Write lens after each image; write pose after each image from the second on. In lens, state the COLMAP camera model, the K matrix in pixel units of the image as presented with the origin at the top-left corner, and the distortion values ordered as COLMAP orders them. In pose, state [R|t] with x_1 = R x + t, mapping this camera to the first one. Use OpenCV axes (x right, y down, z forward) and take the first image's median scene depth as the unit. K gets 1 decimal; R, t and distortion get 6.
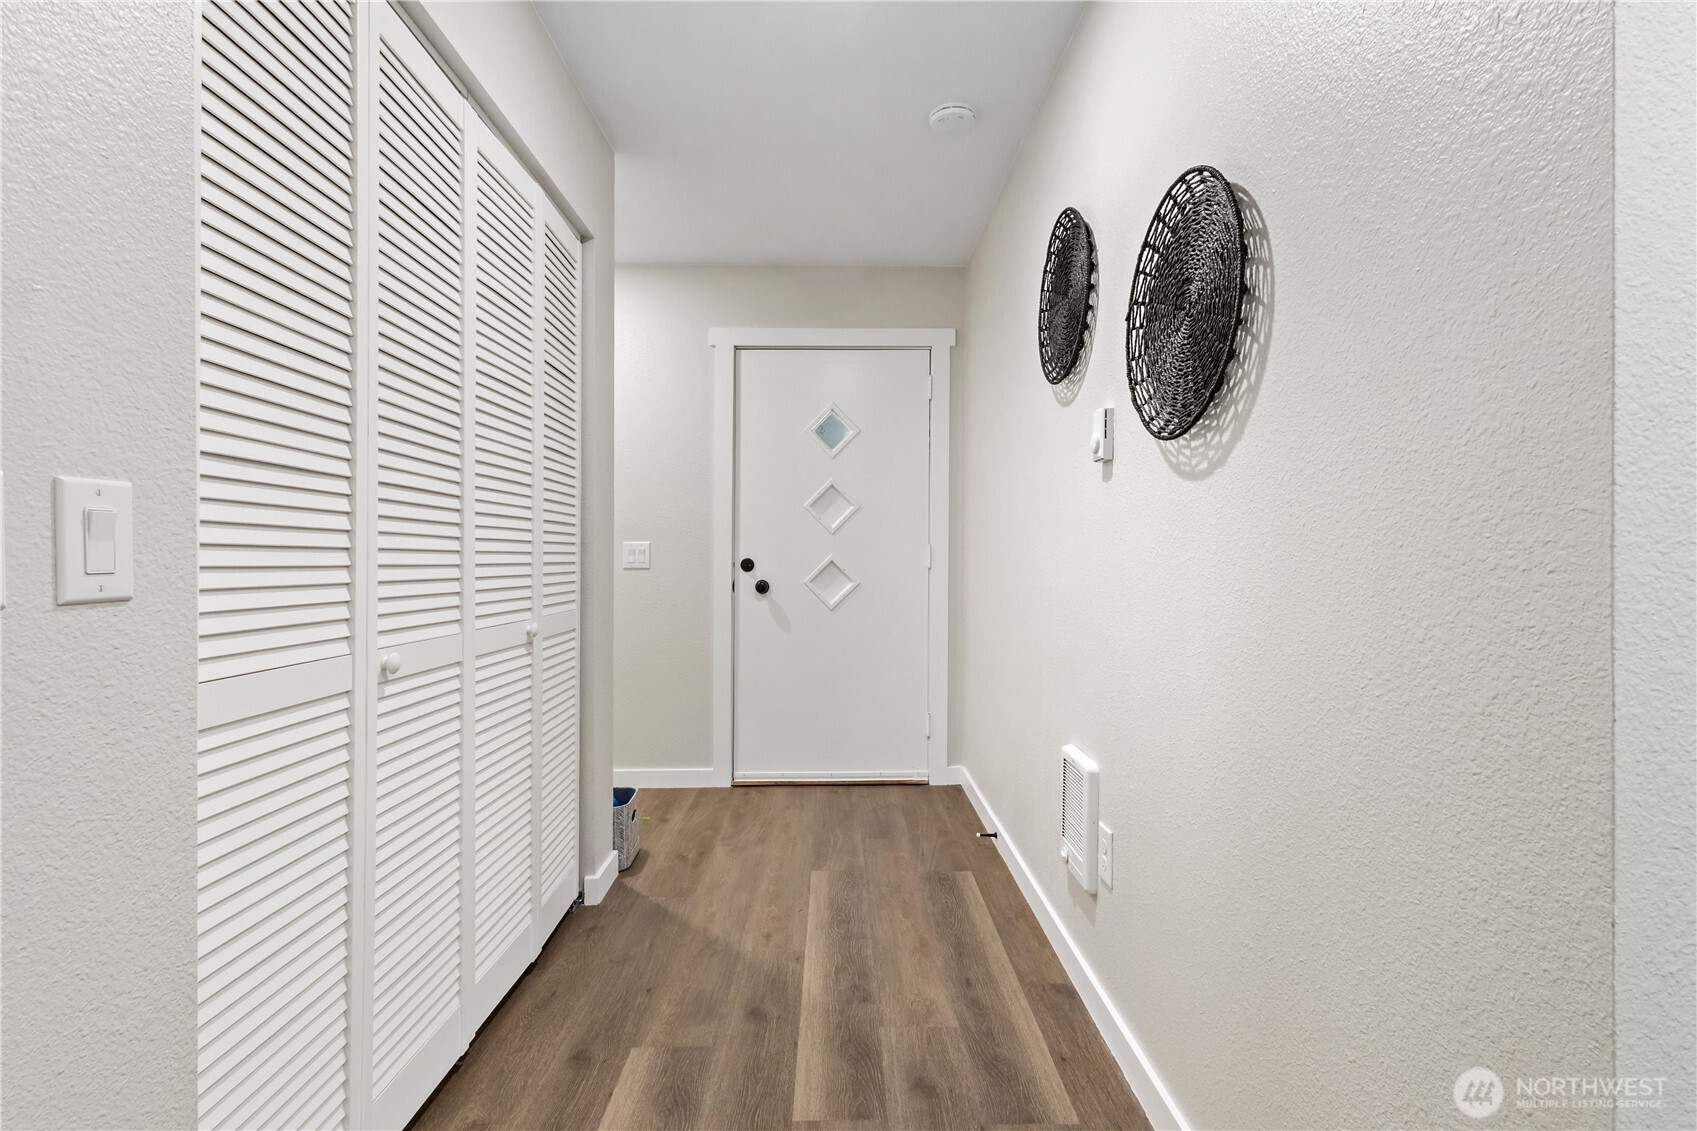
lens RADIAL K [[819.9, 0, 842.8], [0, 819.9, 546.1], [0, 0, 1]] dist [0.002691, 0.000393]
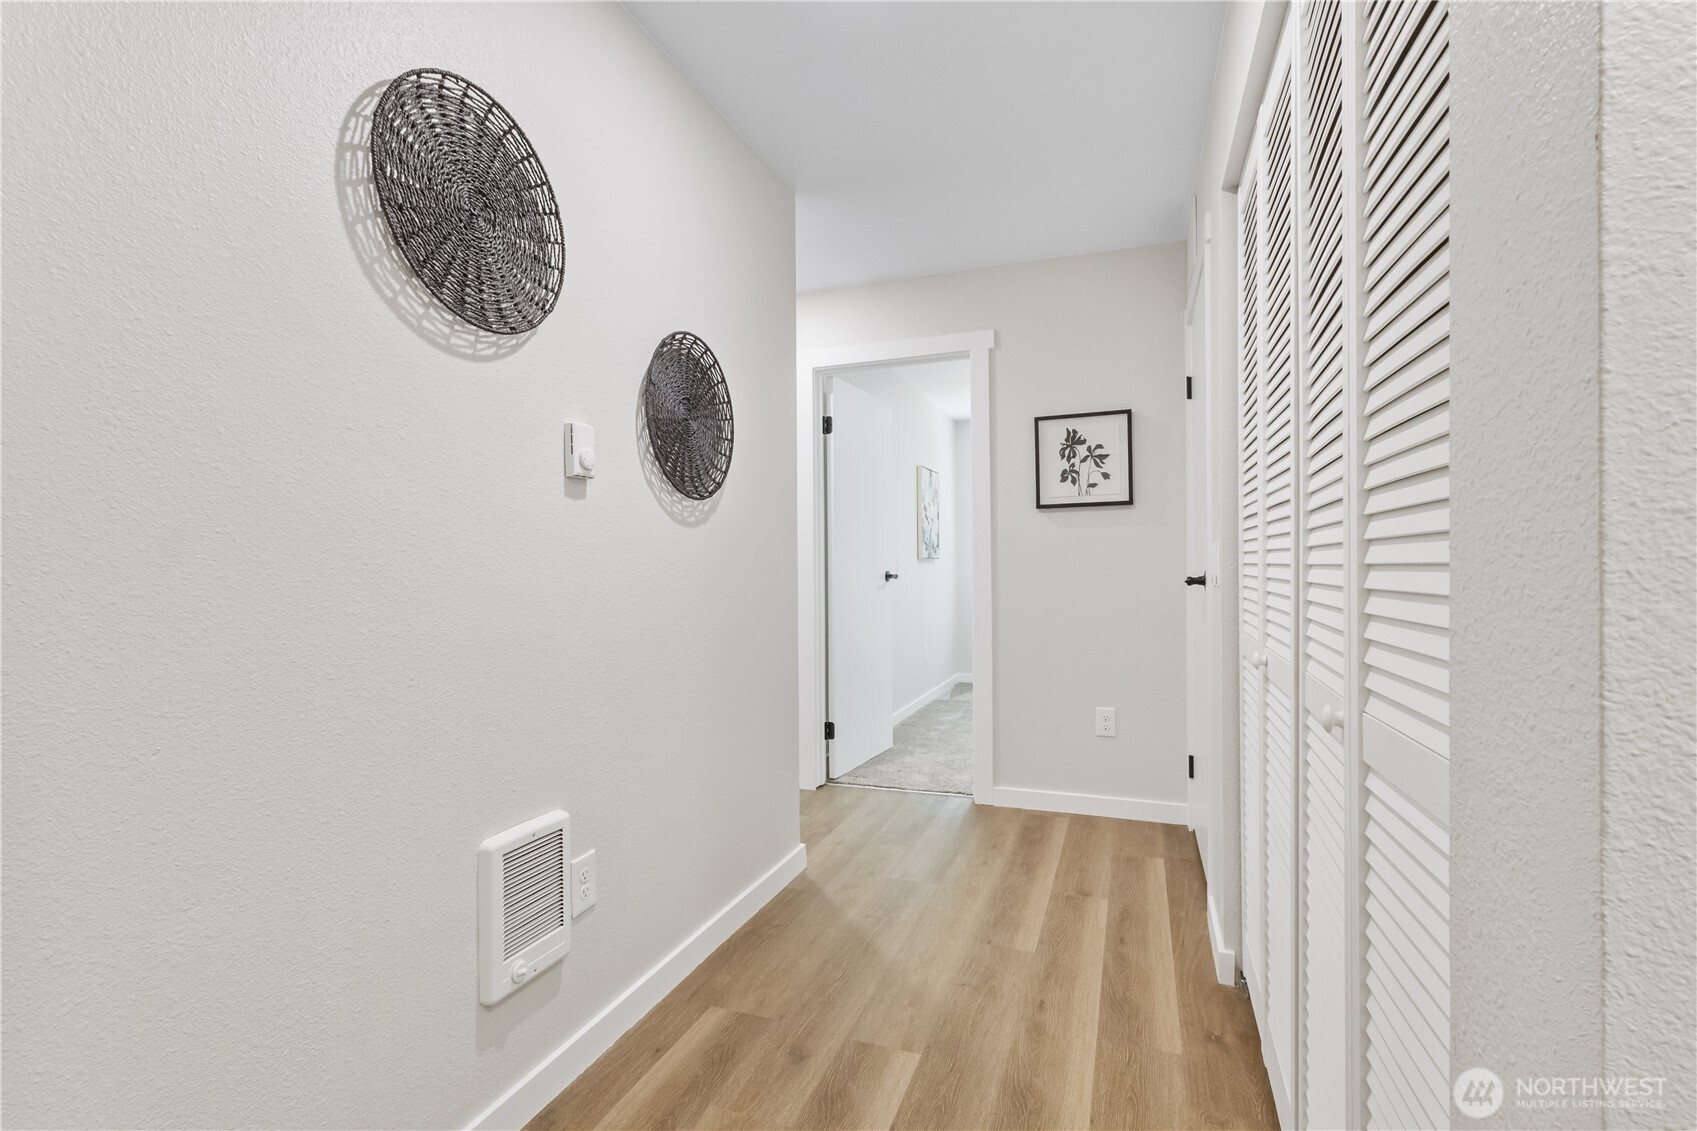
lens RADIAL K [[784.2, 0, 846.5], [0, 784.2, 544.0], [0, 0, 1]] dist [0.000835, 0.000100]
pose [[-0.934515, 0.007649, 0.355840, -0.343525], [-0.004308, 0.999453, -0.032797, 0.000917], [-0.355896, -0.032182, -0.933971, 1.976735]]
